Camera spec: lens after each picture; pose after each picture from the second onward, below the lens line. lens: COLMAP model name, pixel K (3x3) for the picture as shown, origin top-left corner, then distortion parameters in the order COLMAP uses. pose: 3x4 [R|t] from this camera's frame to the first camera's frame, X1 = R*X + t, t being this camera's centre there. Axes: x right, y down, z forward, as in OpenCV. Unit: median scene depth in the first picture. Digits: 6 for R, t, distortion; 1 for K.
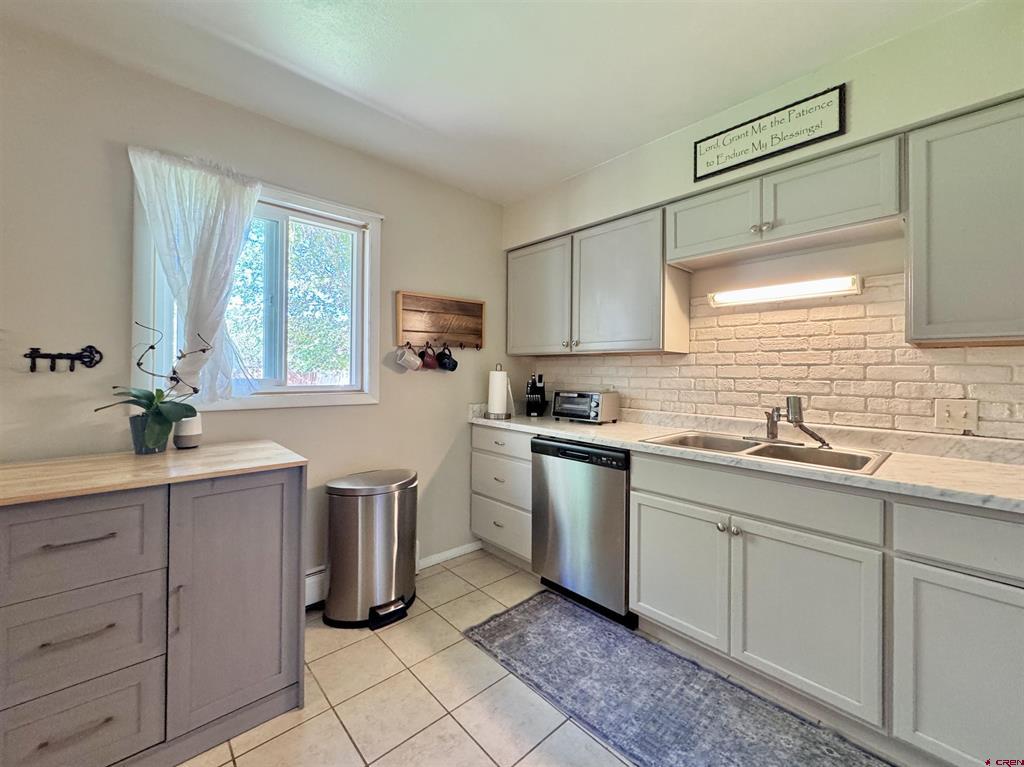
lens RADIAL K [[416.3, 0, 513.7], [0, 416.3, 368.3], [0, 0, 1]] dist [-0.001702, -0.000118]
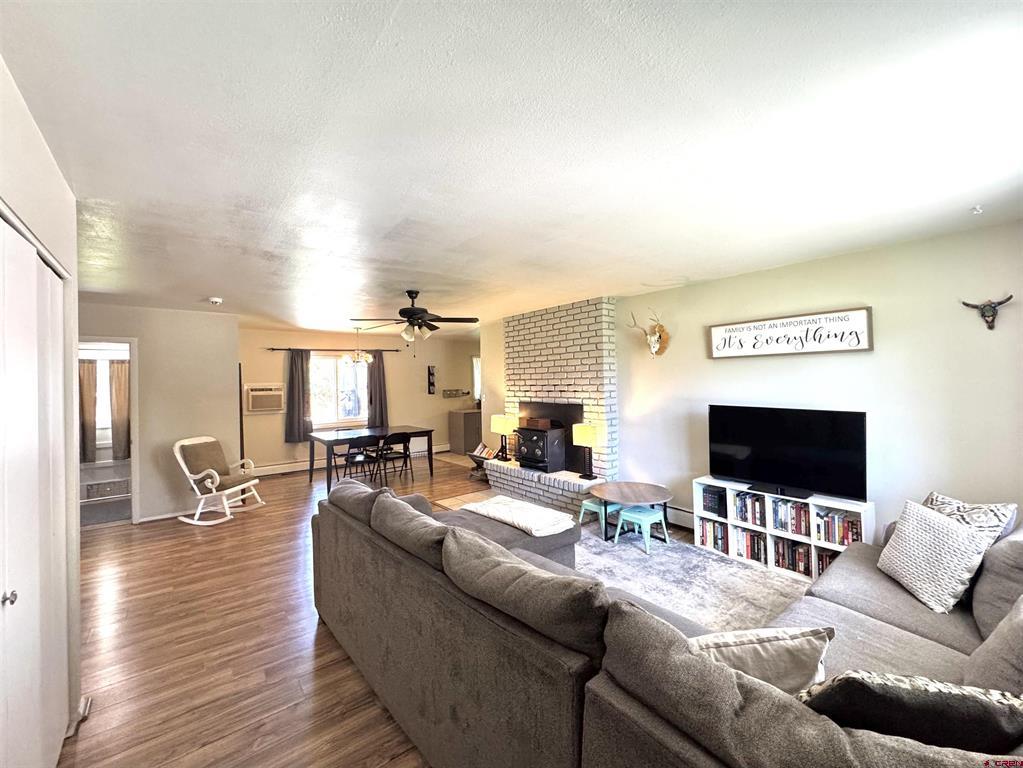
lens RADIAL K [[419.6, 0, 511.6], [0, 419.6, 376.8], [0, 0, 1]] dist [-0.000083, -0.000178]
pose [[0.997856, -0.031214, -0.057522, -0.059293], [0.031042, 0.999511, -0.003874, -0.179939], [0.057615, 0.002080, 0.998337, -4.024443]]
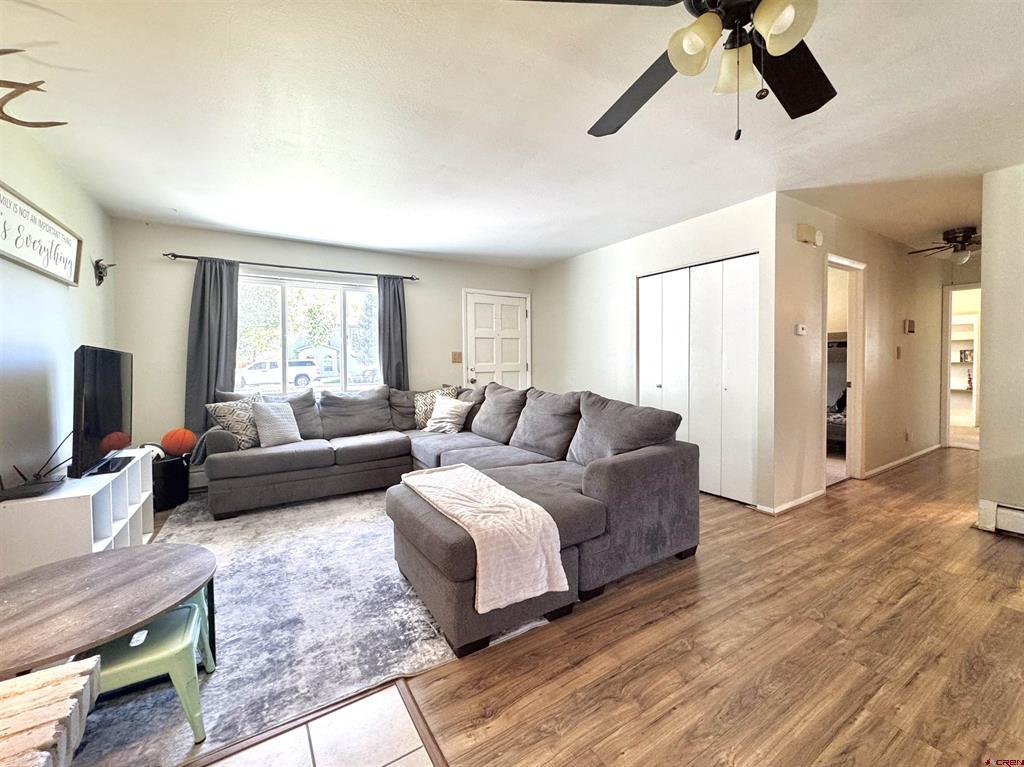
lens RADIAL K [[416.3, 0, 512.3], [0, 416.3, 368.9], [0, 0, 1]] dist [-0.001702, -0.000118]
pose [[-0.984959, -0.006451, 0.172669, -0.479014], [-0.003927, 0.999880, 0.014954, 0.005137], [-0.172745, 0.014051, -0.984866, -1.254723]]
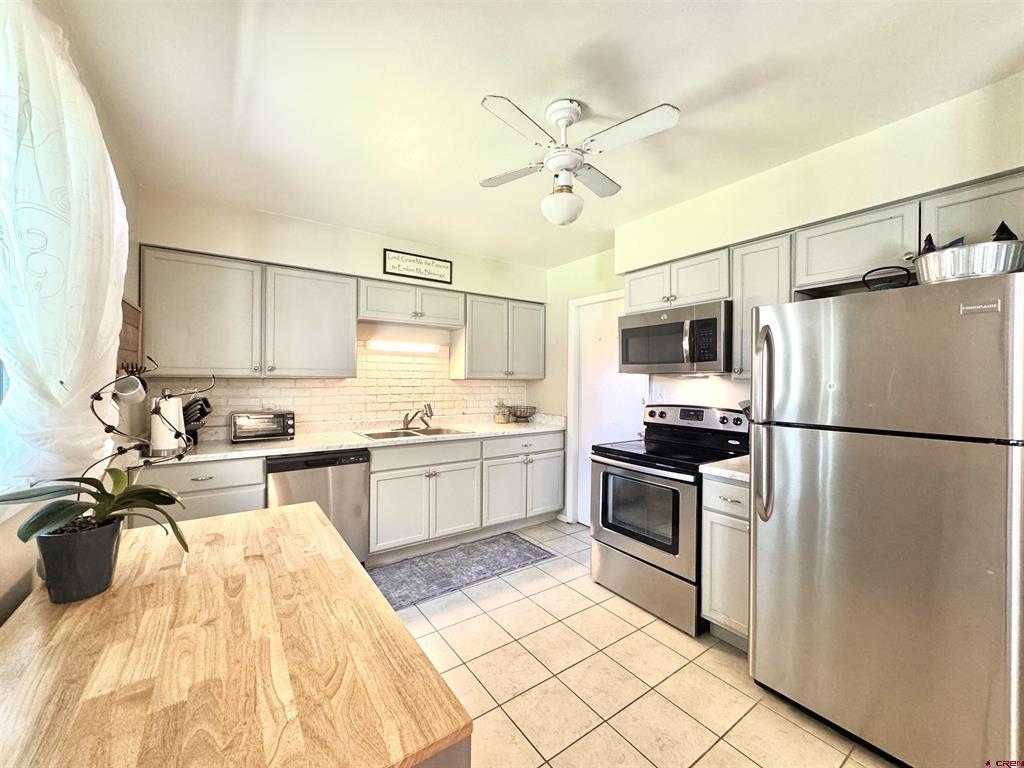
lens RADIAL K [[416.3, 0, 516.4], [0, 416.3, 379.3], [0, 0, 1]] dist [-0.001702, -0.000118]
pose [[0.116856, -0.011597, 0.993081, -1.129850], [-0.014922, 0.999798, 0.013431, -0.074116], [-0.993037, -0.016388, 0.116660, 0.315691]]
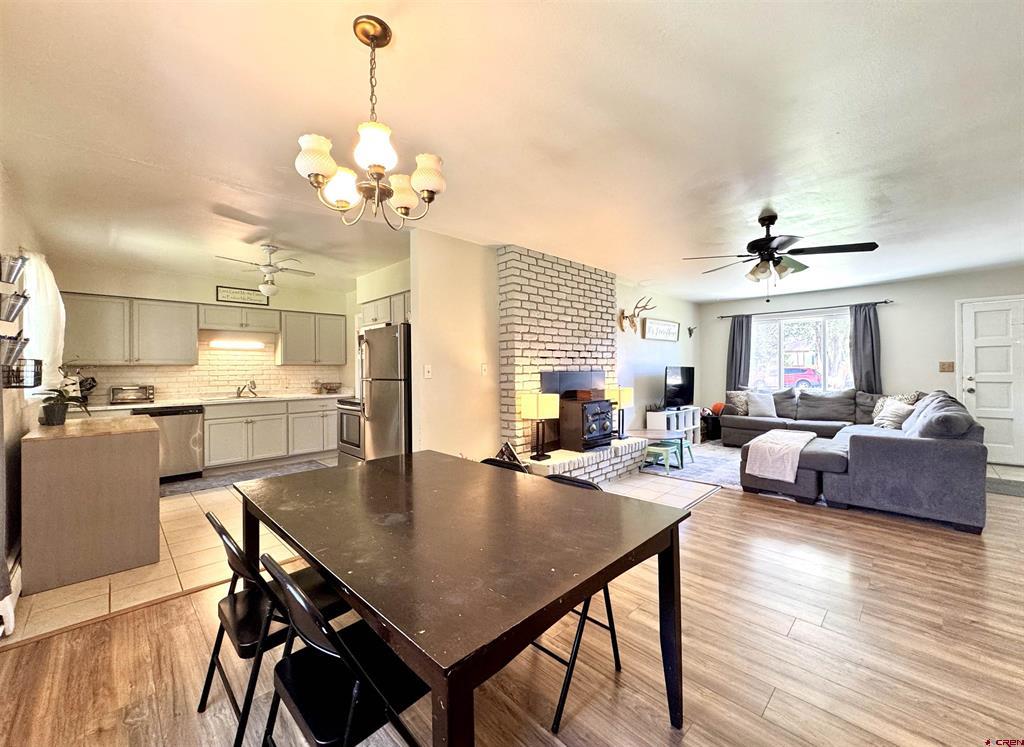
lens RADIAL K [[407.8, 0, 512.2], [0, 407.8, 366.9], [0, 0, 1]] dist [-0.001592, -0.000337]
pose [[-0.047734, -0.009150, 0.998818, -2.292992], [0.001117, 0.999957, 0.009214, -0.057167], [-0.998859, 0.001555, -0.047721, -0.758084]]
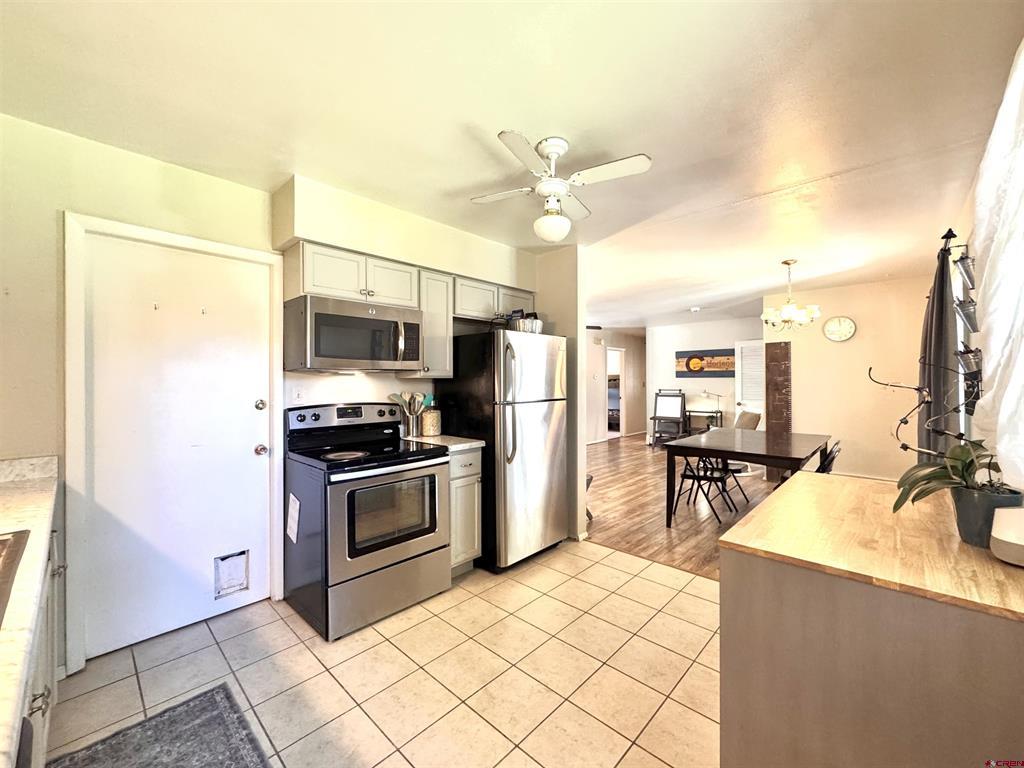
lens RADIAL K [[416.3, 0, 514.2], [0, 416.3, 379.7], [0, 0, 1]] dist [-0.001702, -0.000118]
pose [[-0.996046, -0.008732, -0.088403, -0.057567], [-0.007663, 0.999893, -0.012424, -0.039162], [0.088502, -0.011697, -0.996007, 1.336534]]
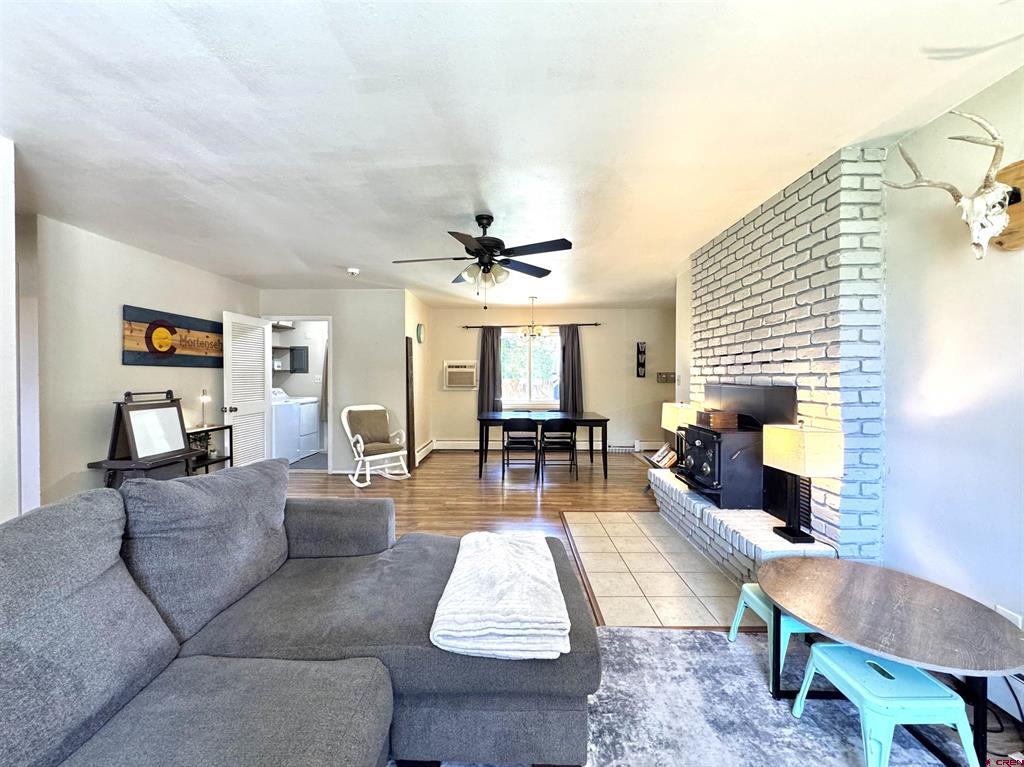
lens RADIAL K [[416.3, 0, 511.7], [0, 416.3, 379.9], [0, 0, 1]] dist [-0.001702, -0.000118]
pose [[0.735897, -0.005874, -0.677068, 0.438981], [0.012836, 0.999904, 0.005277, -0.047177], [0.676972, -0.012574, 0.735901, -2.959874]]
